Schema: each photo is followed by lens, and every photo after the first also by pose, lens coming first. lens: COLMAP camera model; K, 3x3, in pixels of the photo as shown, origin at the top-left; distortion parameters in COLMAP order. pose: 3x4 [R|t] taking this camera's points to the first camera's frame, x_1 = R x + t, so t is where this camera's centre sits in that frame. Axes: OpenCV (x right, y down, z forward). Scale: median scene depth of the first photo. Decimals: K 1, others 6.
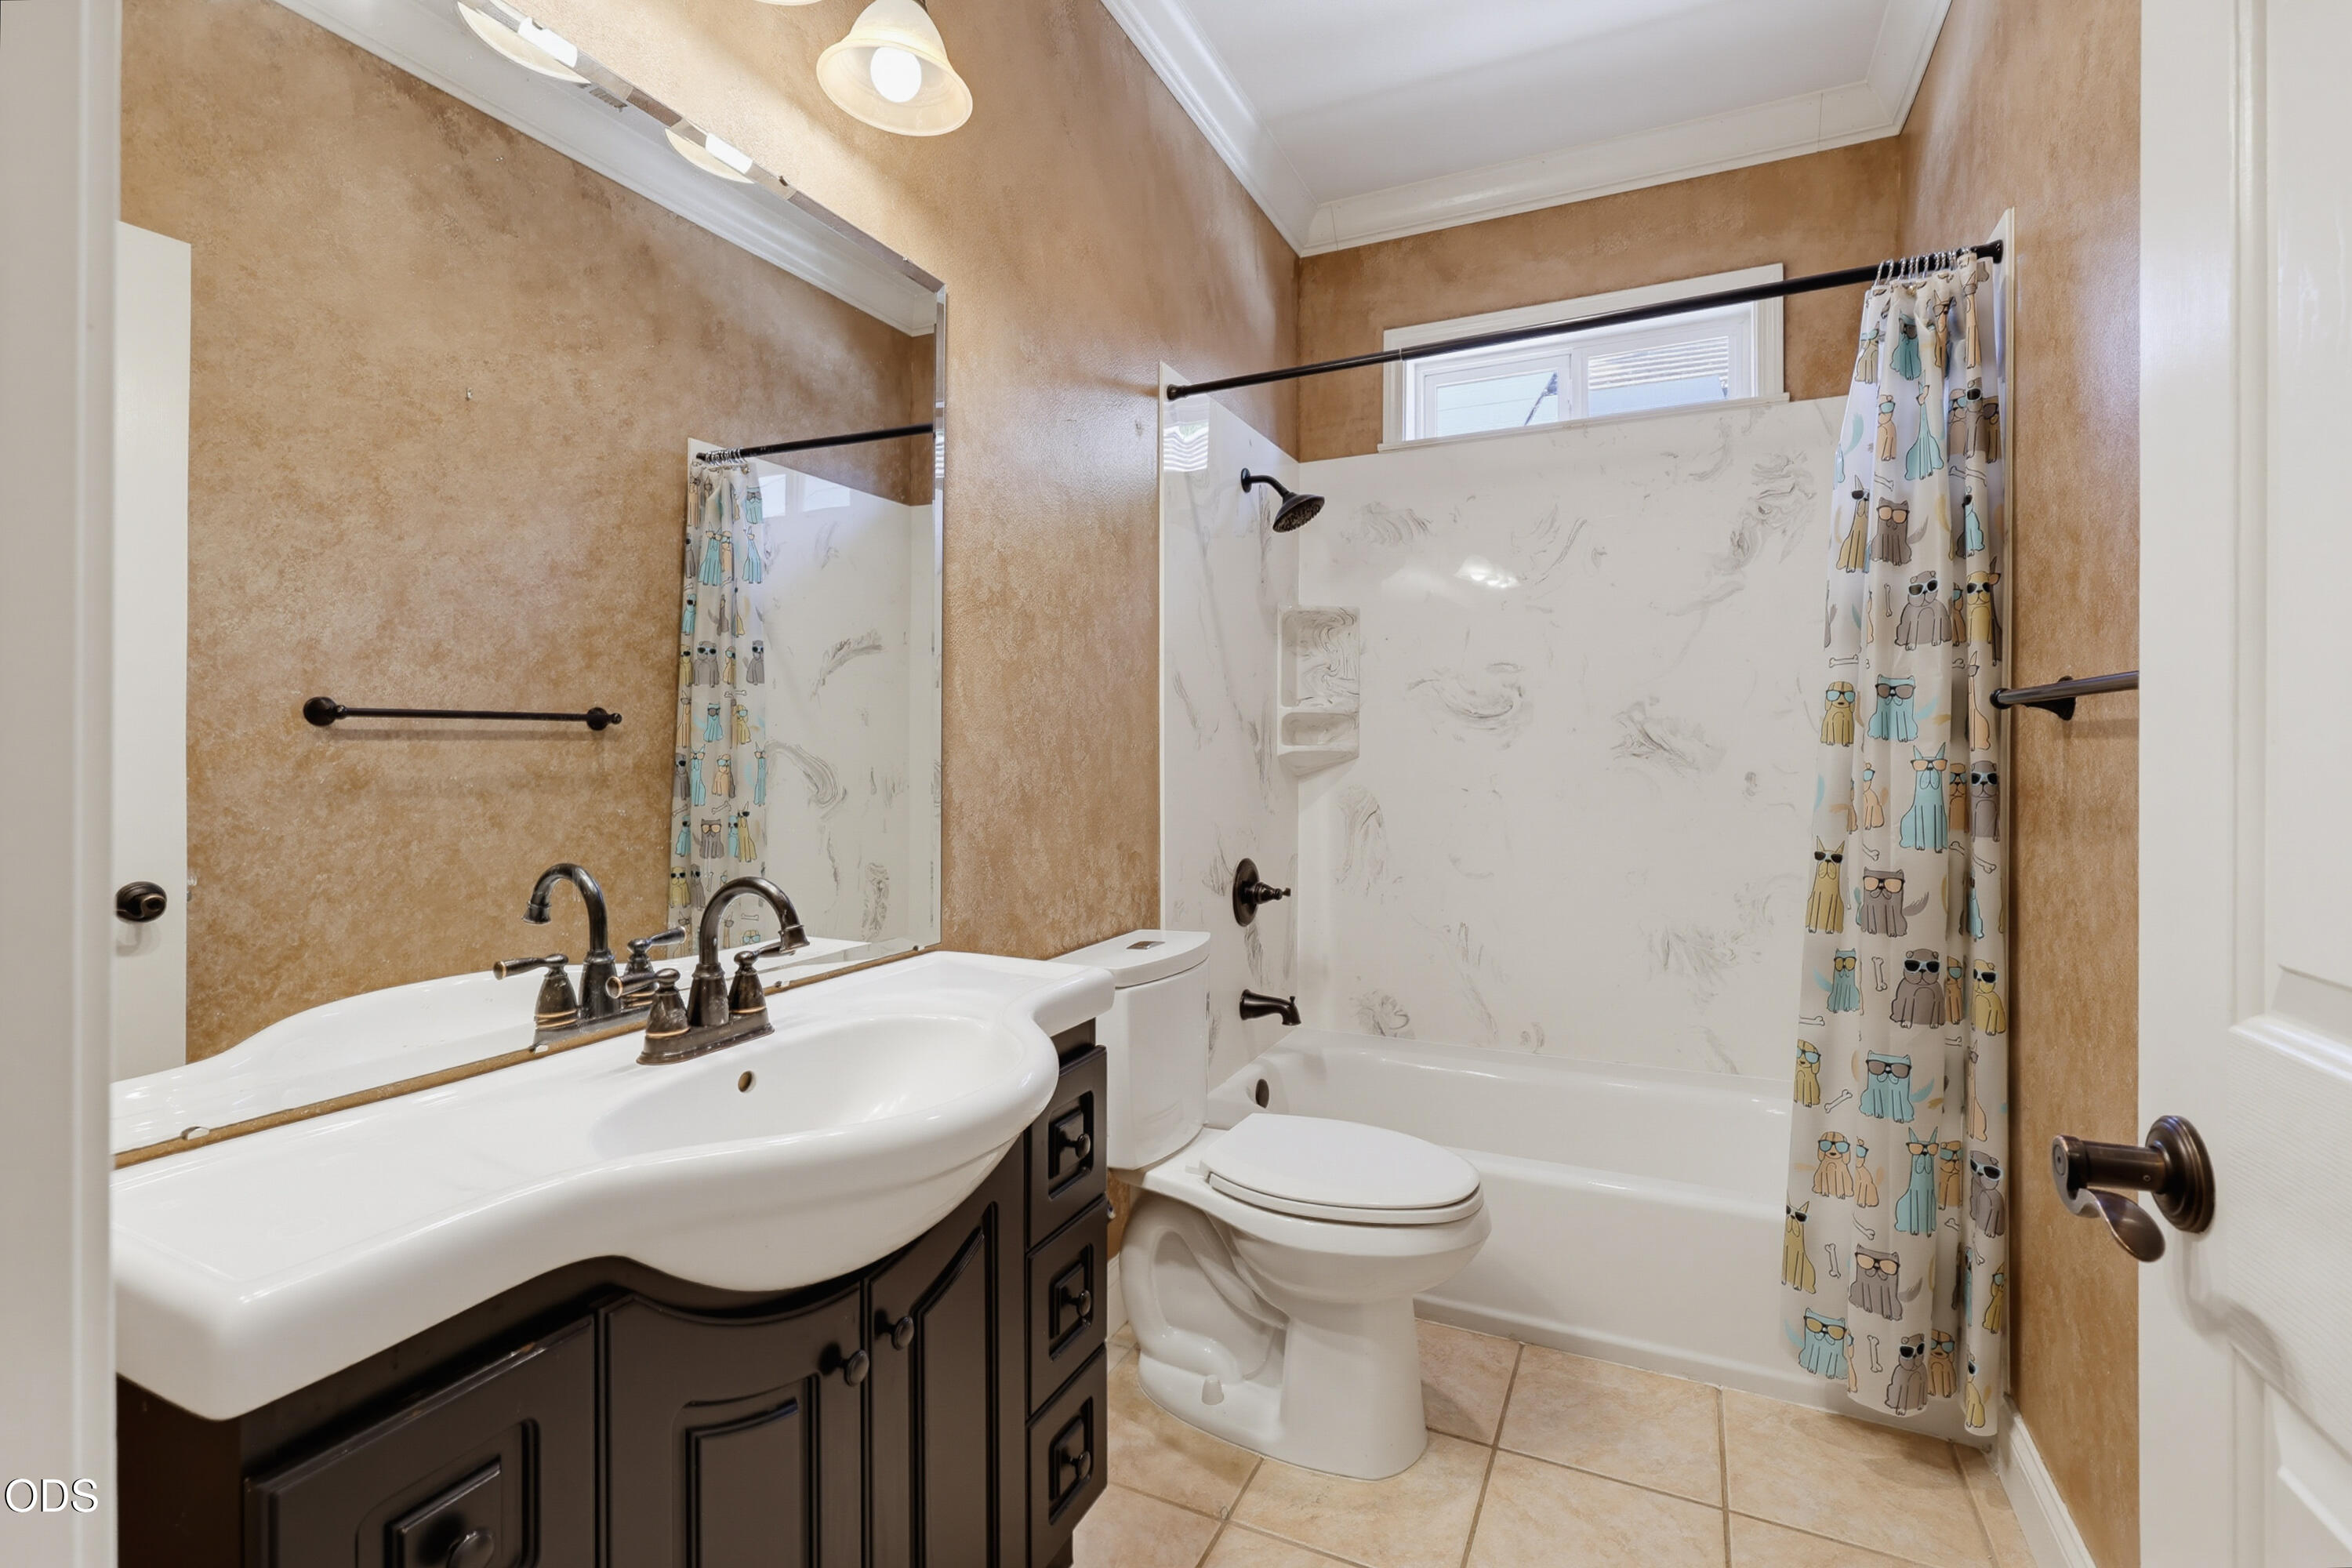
lens RADIAL K [[1062.4, 0, 1174.6], [0, 1062.4, 745.3], [0, 0, 1]] dist [0.000316, 0.000041]
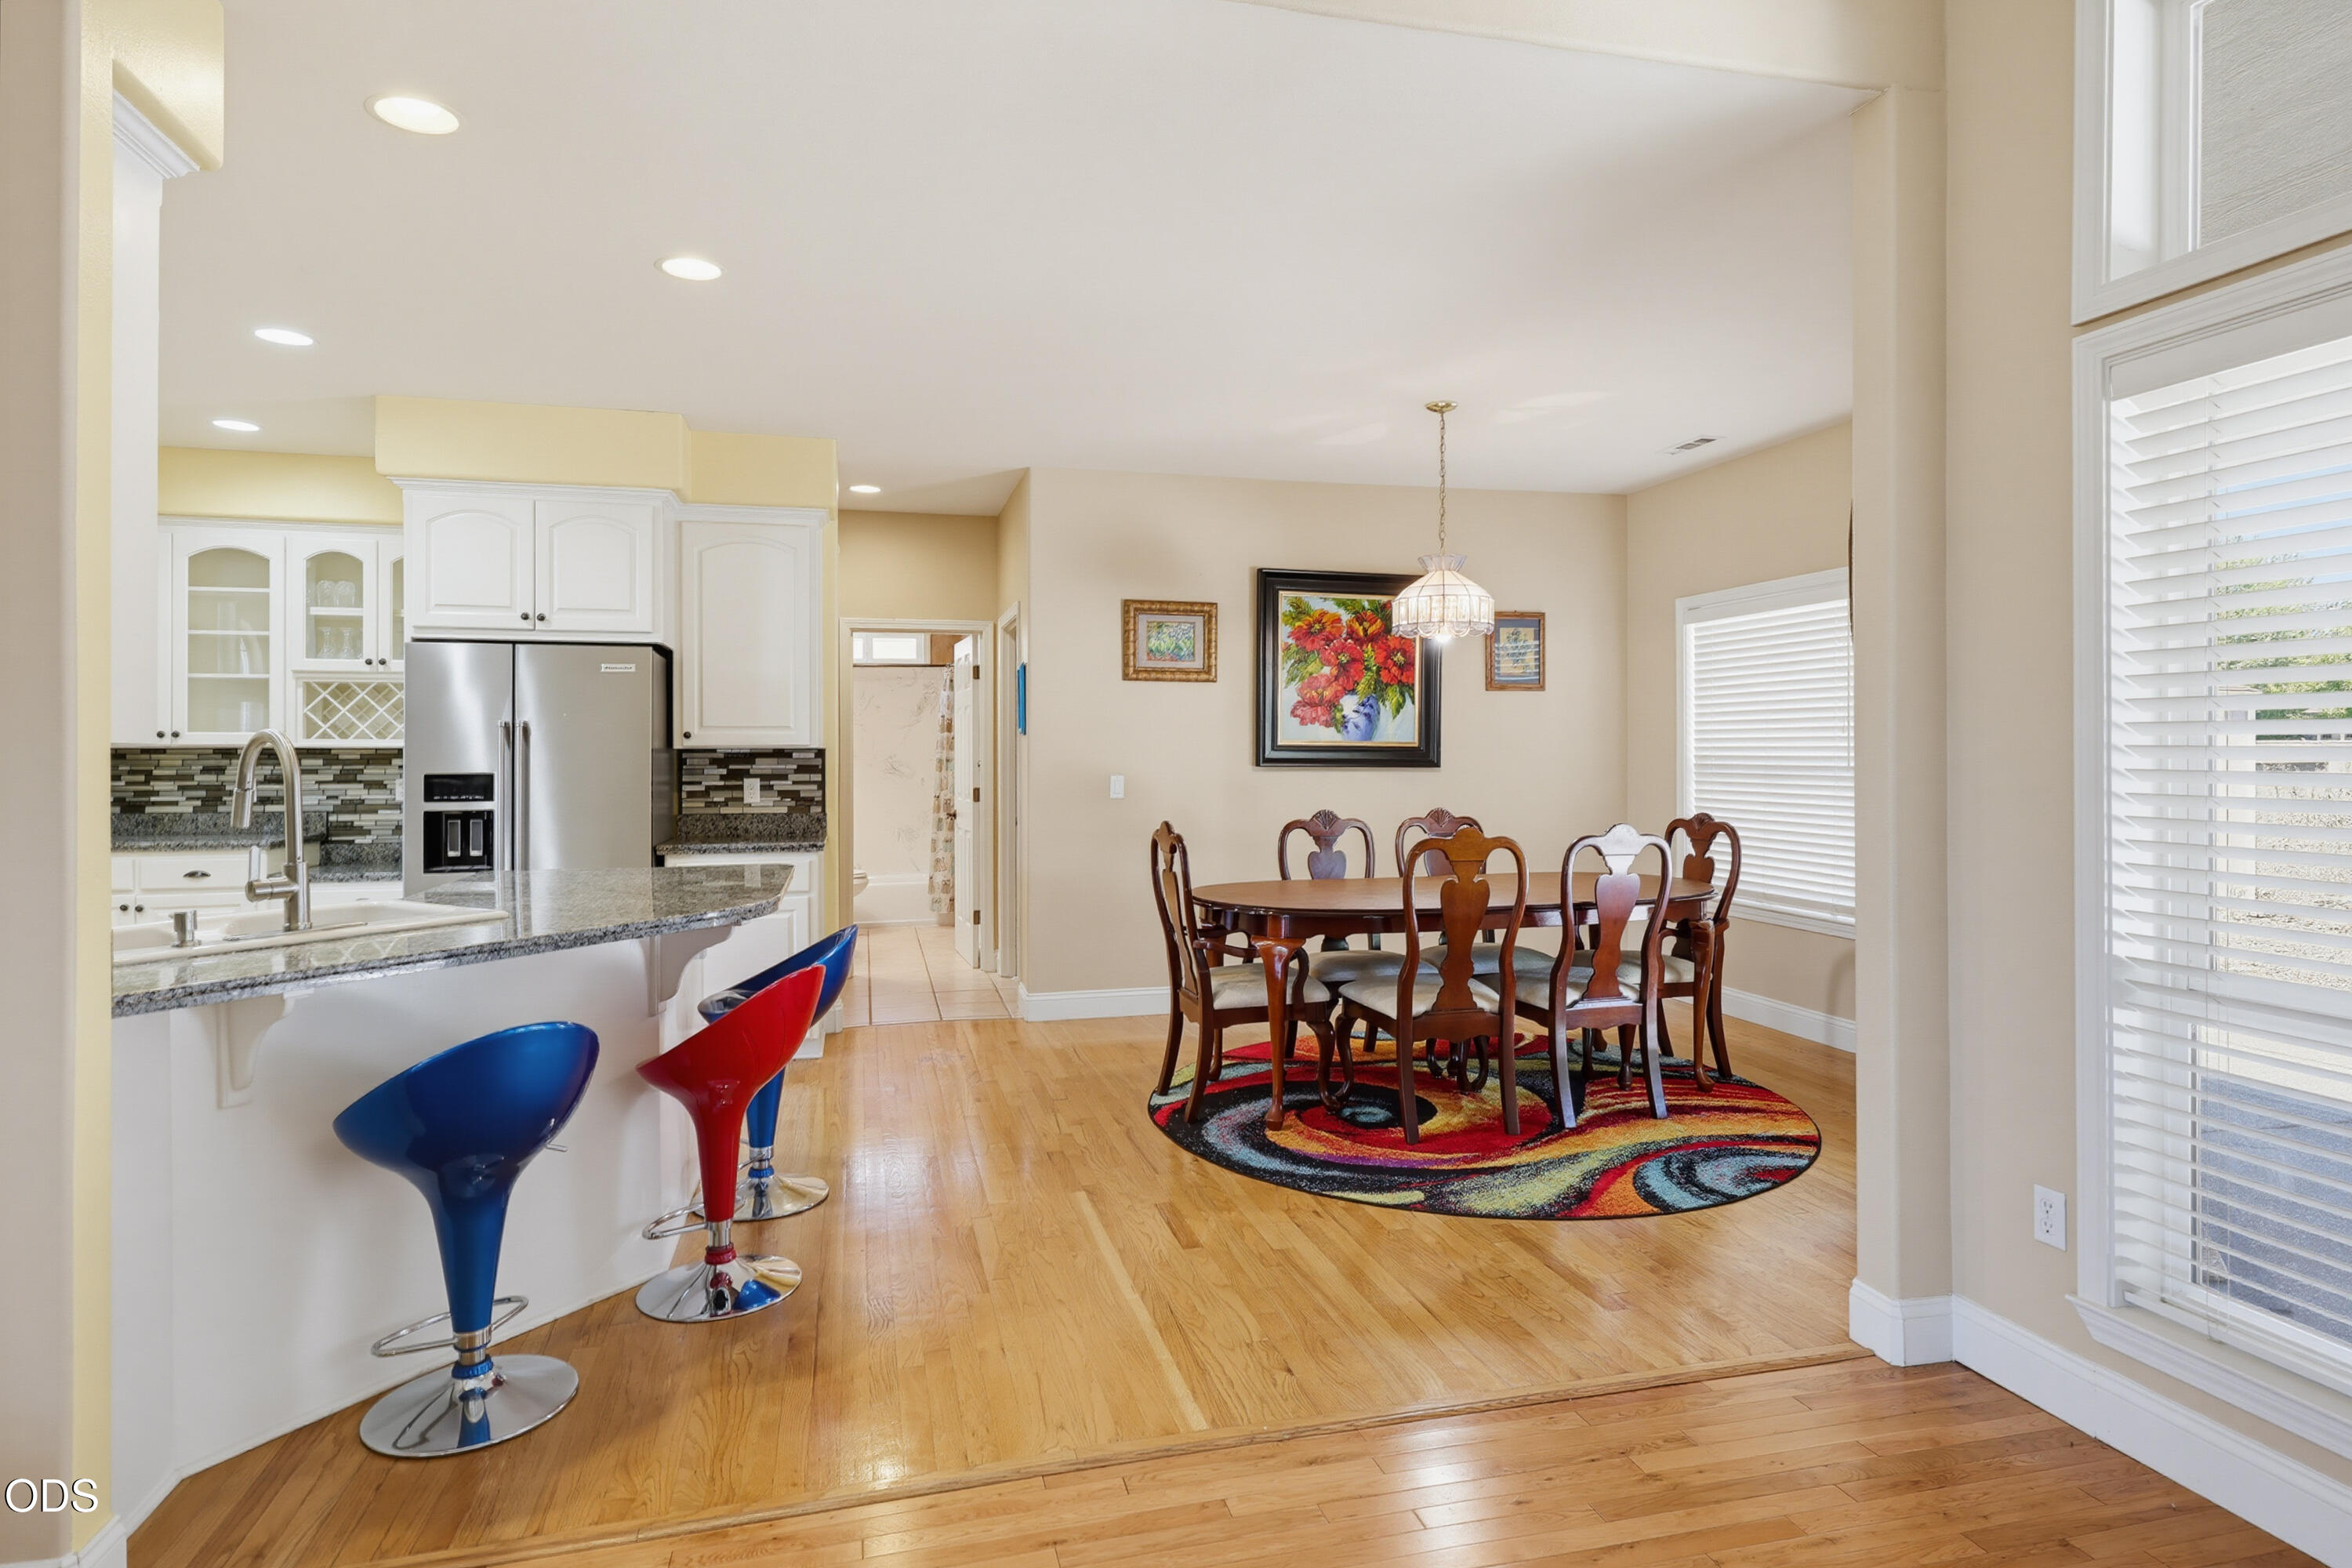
lens RADIAL K [[1281.9, 0, 1179.6], [0, 1281.9, 751.2], [0, 0, 1]] dist [0.001539, 0.000002]
pose [[0.770888, 0.000433, 0.636971, -2.031913], [0.001341, 0.999996, -0.002303, -0.071587], [-0.636970, 0.002630, 0.770884, -3.802611]]
